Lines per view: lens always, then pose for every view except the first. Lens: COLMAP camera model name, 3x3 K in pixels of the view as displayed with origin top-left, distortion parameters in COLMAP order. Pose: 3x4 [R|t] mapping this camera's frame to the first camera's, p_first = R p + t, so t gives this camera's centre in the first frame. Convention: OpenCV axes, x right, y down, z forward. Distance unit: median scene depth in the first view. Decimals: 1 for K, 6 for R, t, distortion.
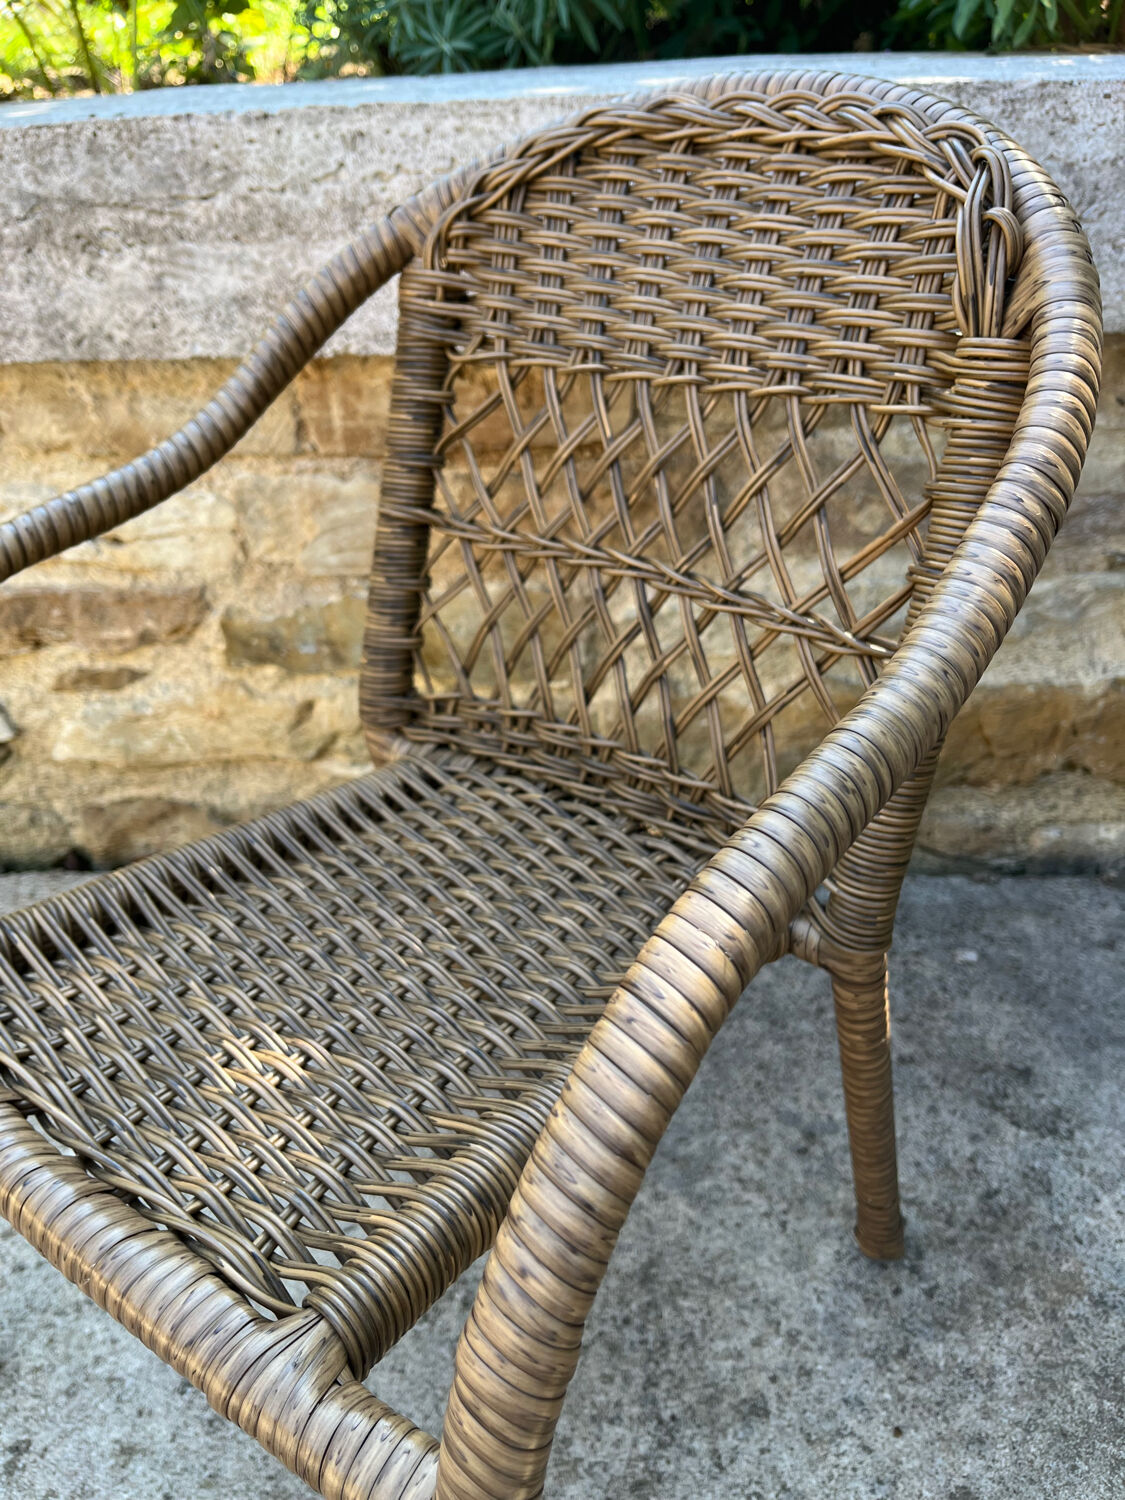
lens RADIAL K [[1133.9, 0, 562.7], [0, 1133.9, 759.0], [0, 0, 1]] dist [0.049764, -0.086376]
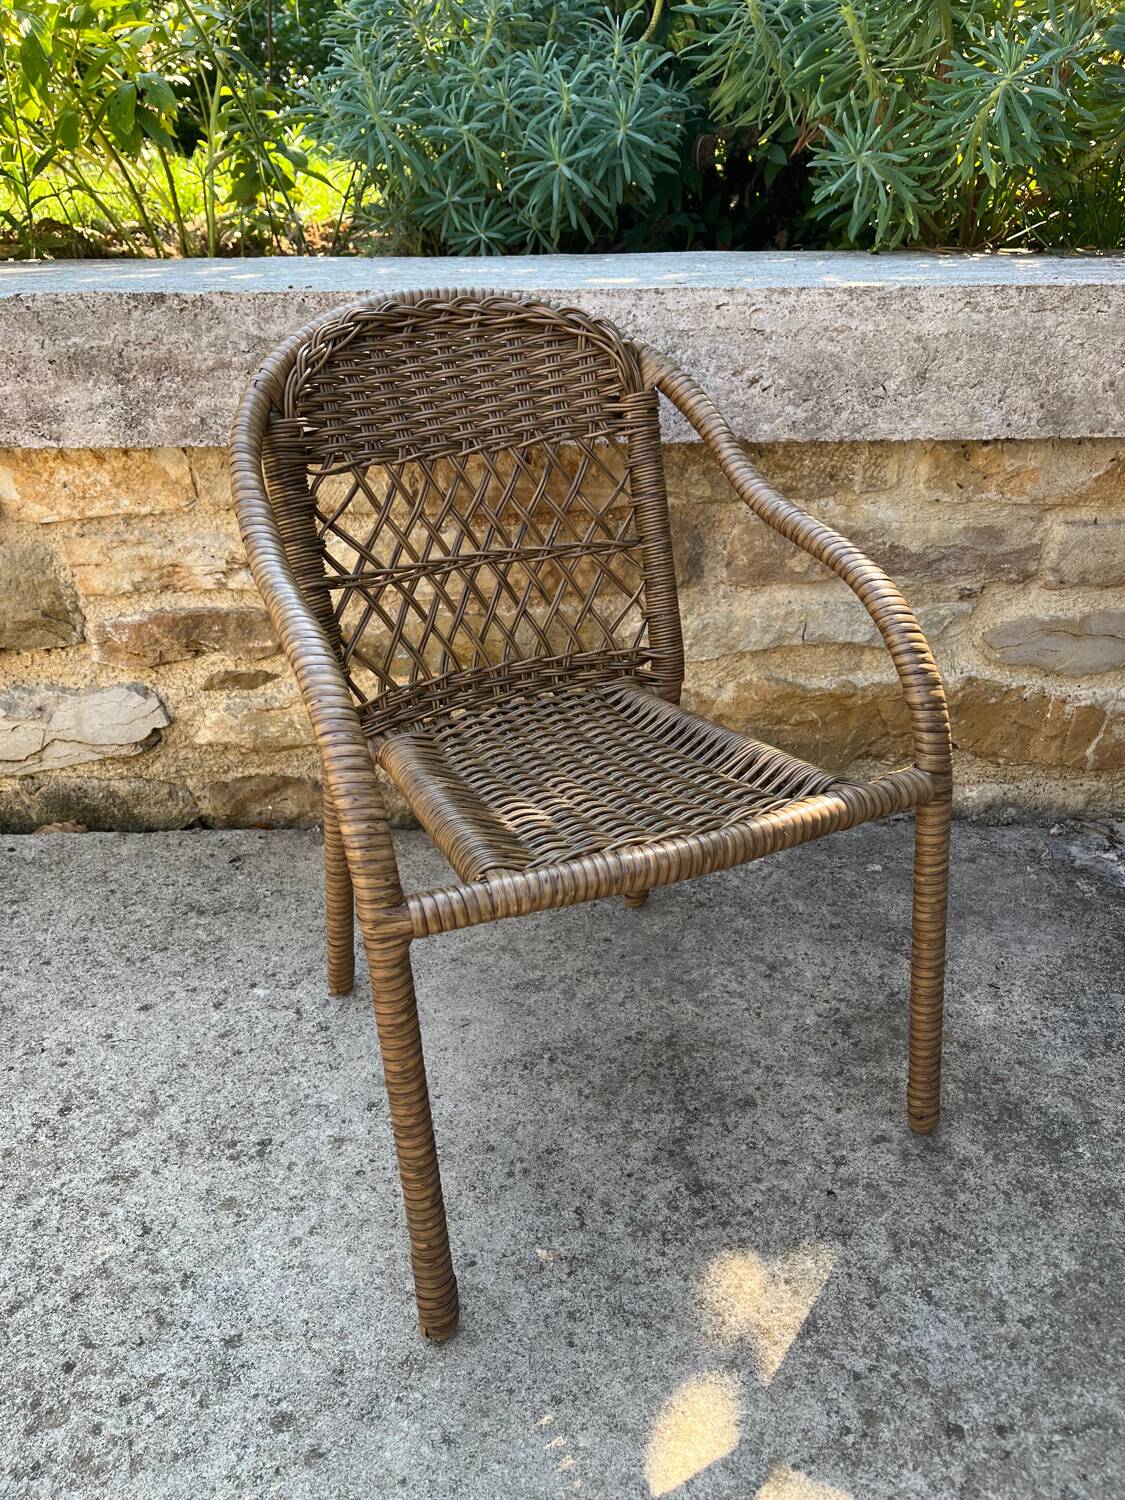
lens RADIAL K [[1122.3, 0, 568.2], [0, 1122.3, 762.1], [0, 0, 1]] dist [0.046061, -0.069239]
pose [[0.997373, -0.000447, 0.072440, -0.187110], [0.007285, 0.995530, -0.094163, 0.250771], [-0.072074, 0.094444, 0.992918, -0.552877]]
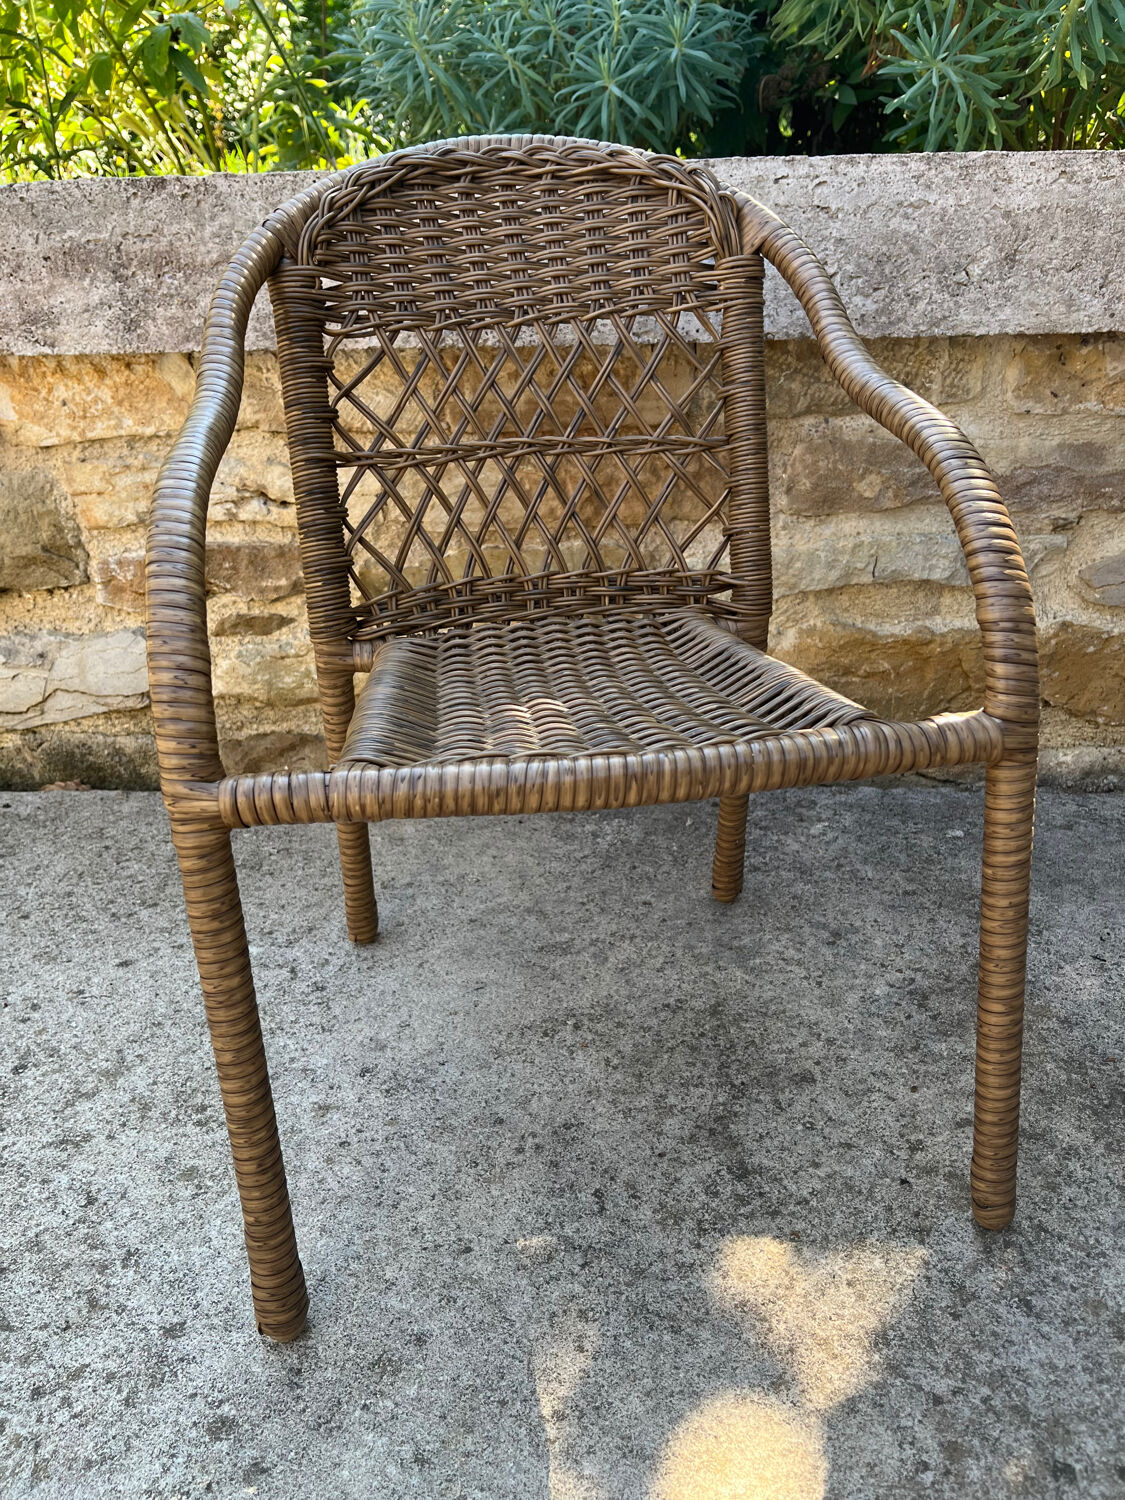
lens RADIAL K [[1124.2, 0, 576.1], [0, 1124.2, 763.1], [0, 0, 1]] dist [0.053538, -0.089438]
pose [[0.999762, 0.010953, 0.018867, -0.123886], [-0.008423, 0.991566, -0.129327, 0.381021], [-0.020124, 0.129137, 0.991423, -0.332895]]
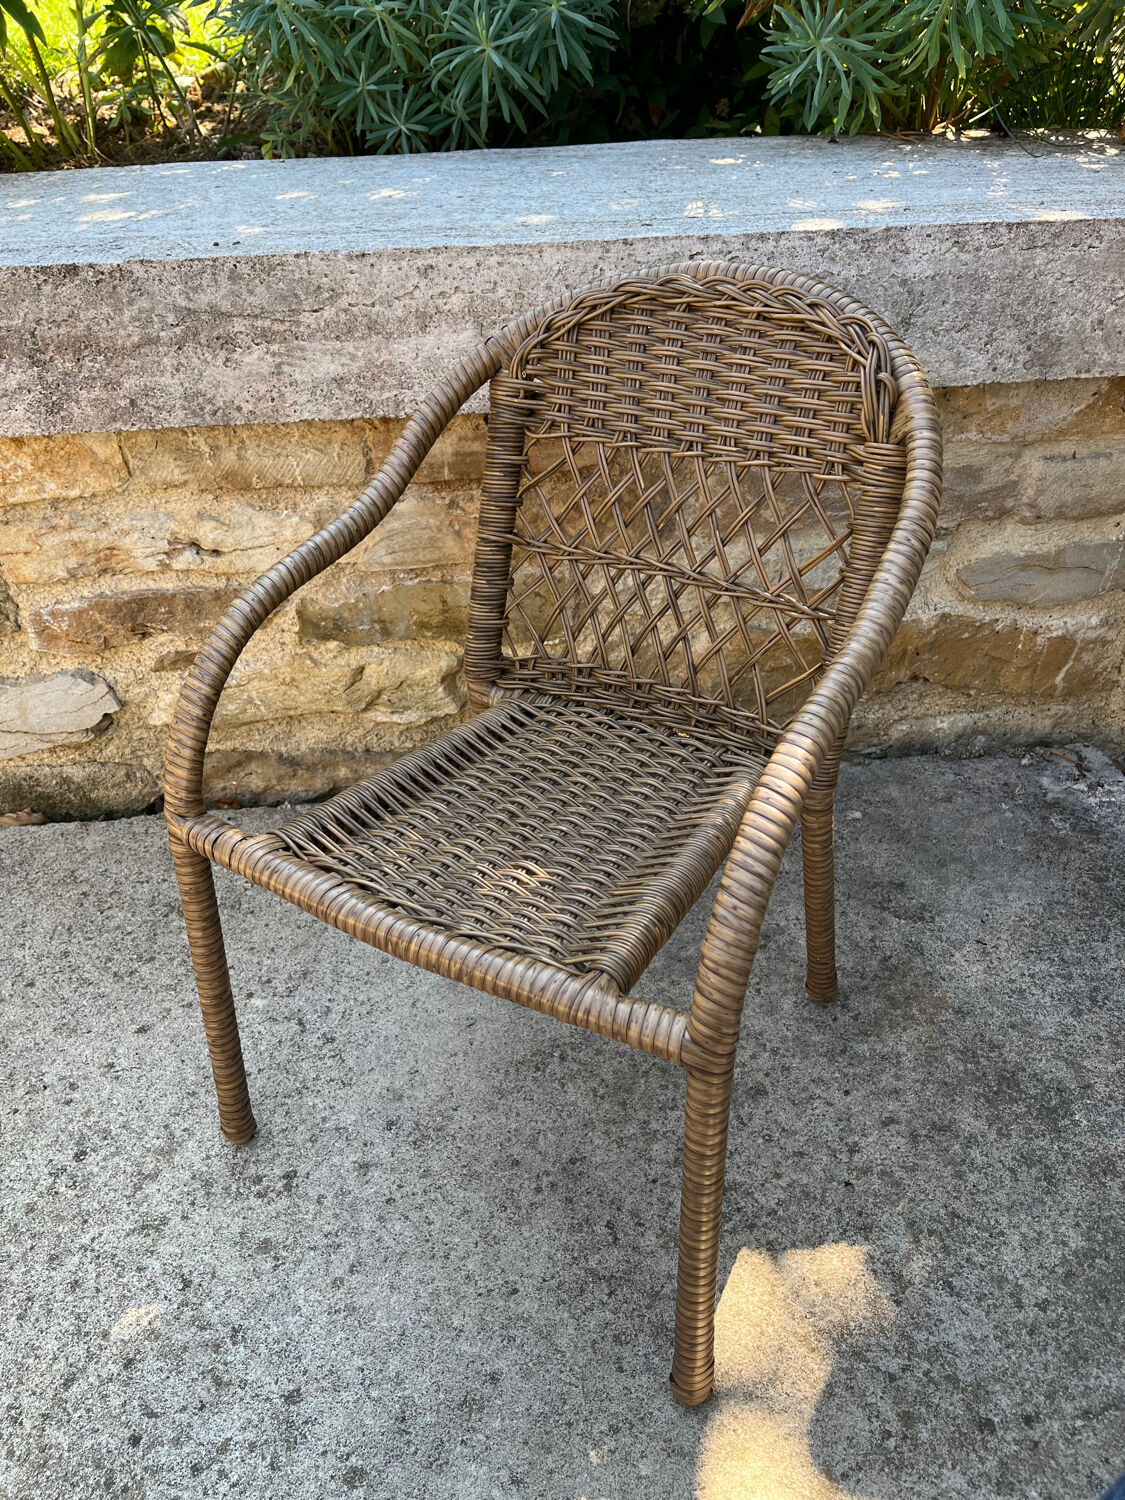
lens RADIAL K [[1120.8, 0, 559.7], [0, 1120.8, 759.1], [0, 0, 1]] dist [0.054437, -0.083770]
pose [[0.988561, -0.074877, 0.130921, -0.279290], [0.068252, 0.996184, 0.054389, 0.001362], [-0.134494, -0.044831, 0.989900, -0.503701]]
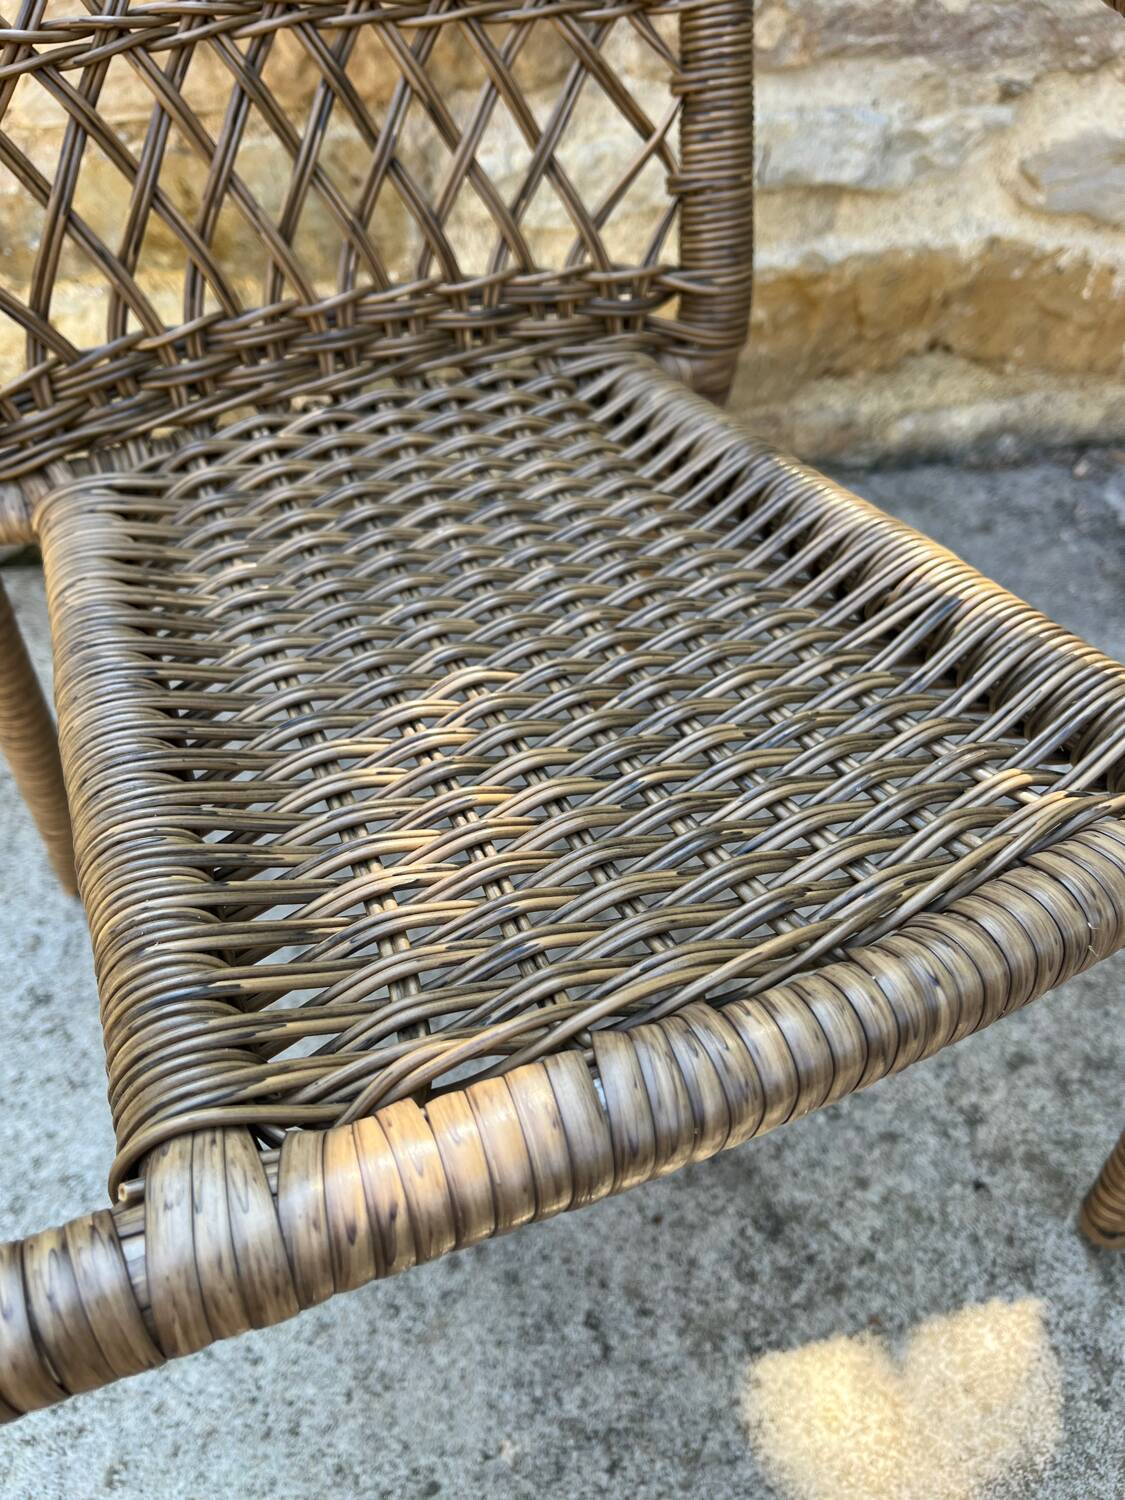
lens RADIAL K [[1141.4, 0, 551.0], [0, 1141.4, 746.4], [0, 0, 1]] dist [0.062207, -0.110007]
pose [[0.950407, -0.160369, 0.266475, -0.250209], [0.088239, 0.960639, 0.263414, 0.072988], [-0.298229, -0.226837, 0.927148, 0.227877]]
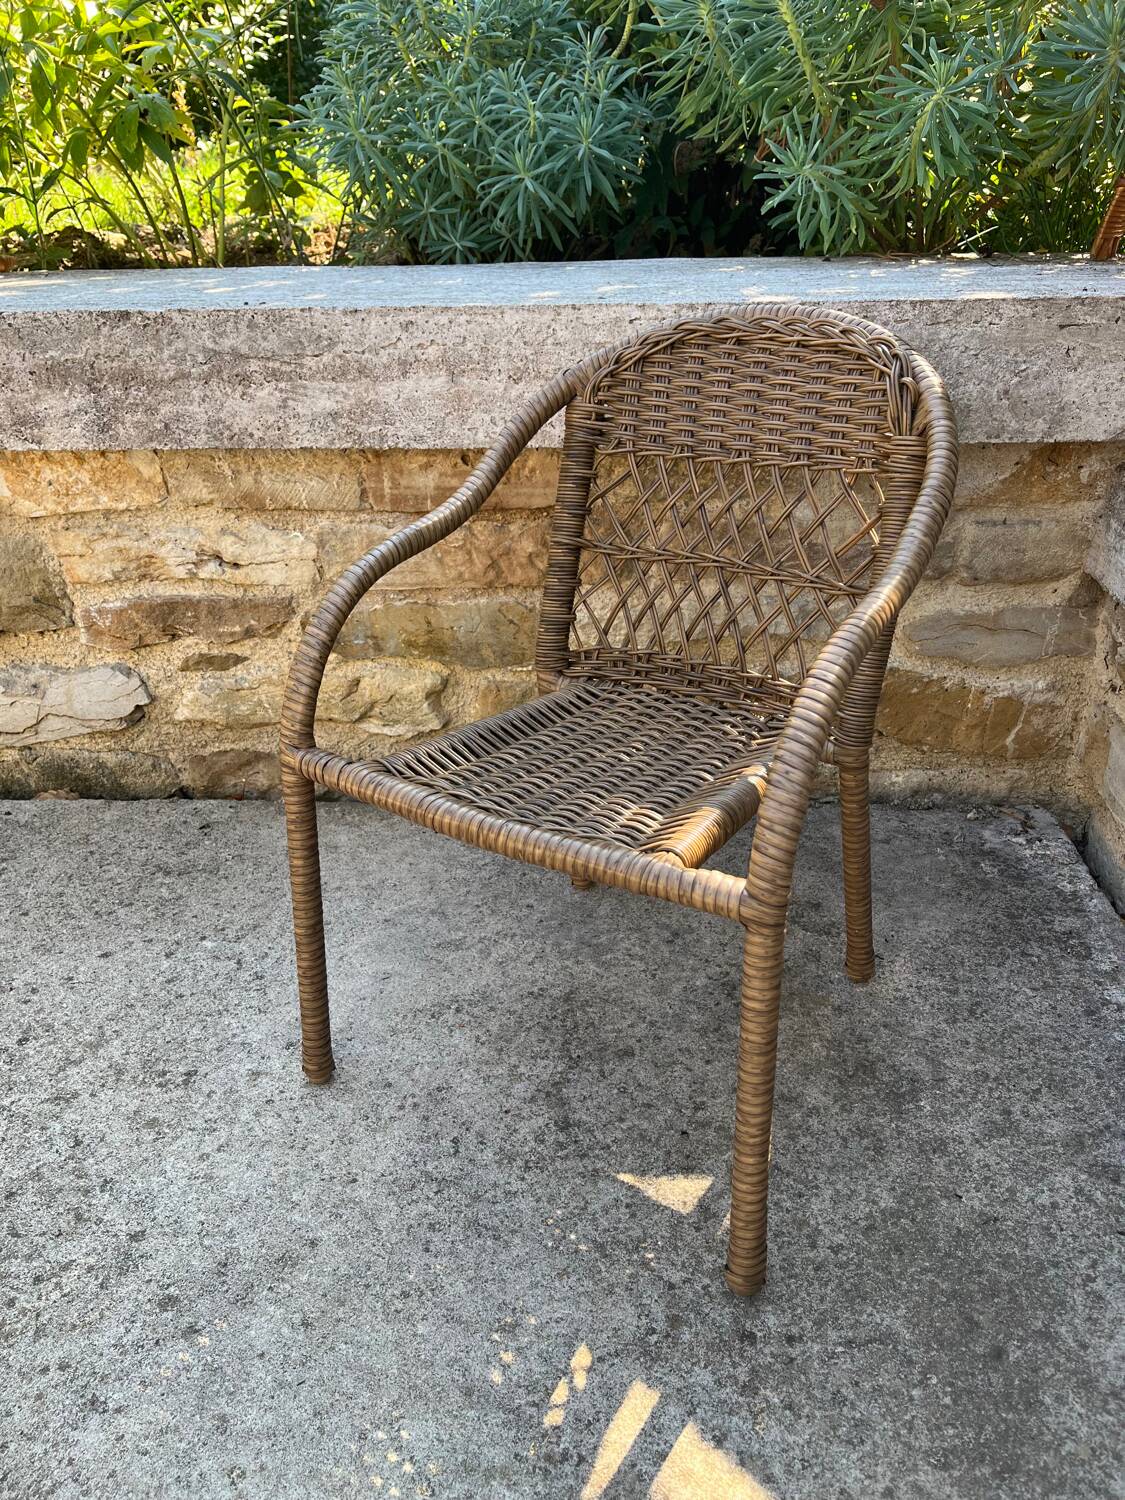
lens RADIAL K [[1122.3, 0, 568.2], [0, 1122.3, 762.1], [0, 0, 1]] dist [0.046061, -0.069239]
pose [[0.999736, 0.015939, 0.016560, 0.046102], [-0.014556, 0.996646, -0.080524, 0.272872], [-0.017788, 0.080262, 0.996615, -0.717520]]
